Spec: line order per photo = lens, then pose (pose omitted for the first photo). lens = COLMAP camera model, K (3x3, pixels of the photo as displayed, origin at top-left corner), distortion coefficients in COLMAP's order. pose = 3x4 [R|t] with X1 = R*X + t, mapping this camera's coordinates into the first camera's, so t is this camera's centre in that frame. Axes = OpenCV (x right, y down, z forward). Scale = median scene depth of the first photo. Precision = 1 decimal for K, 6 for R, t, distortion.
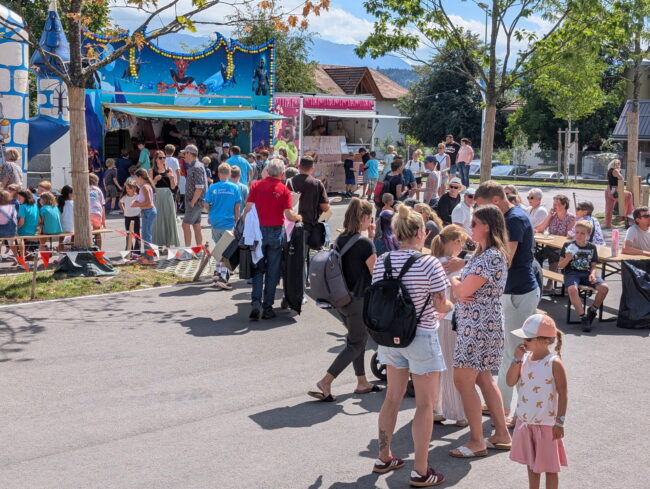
lens RADIAL K [[939.5, 0, 324.8], [0, 939.5, 244.8], [0, 0, 1]] dist [0.025360, 0.000000]
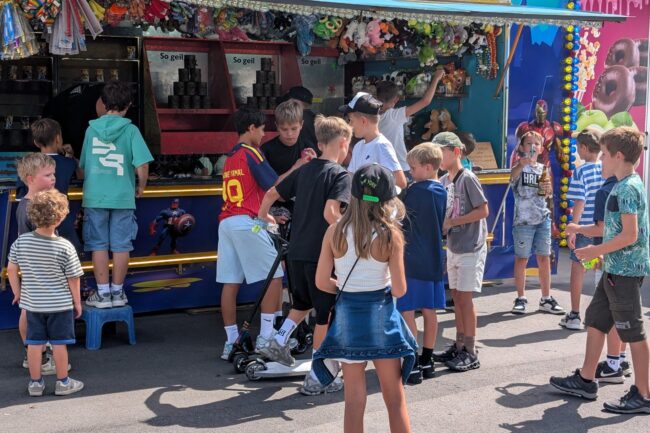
lens RADIAL K [[924.7, 0, 324.8], [0, 924.7, 217.0], [0, 0, 1]] dist [0.045291, 0.000000]
pose [[0.958261, 0.010273, -0.285709, -0.050799], [-0.020434, 0.999259, -0.032607, -0.064316], [0.285163, 0.037084, 0.957761, 0.736211]]
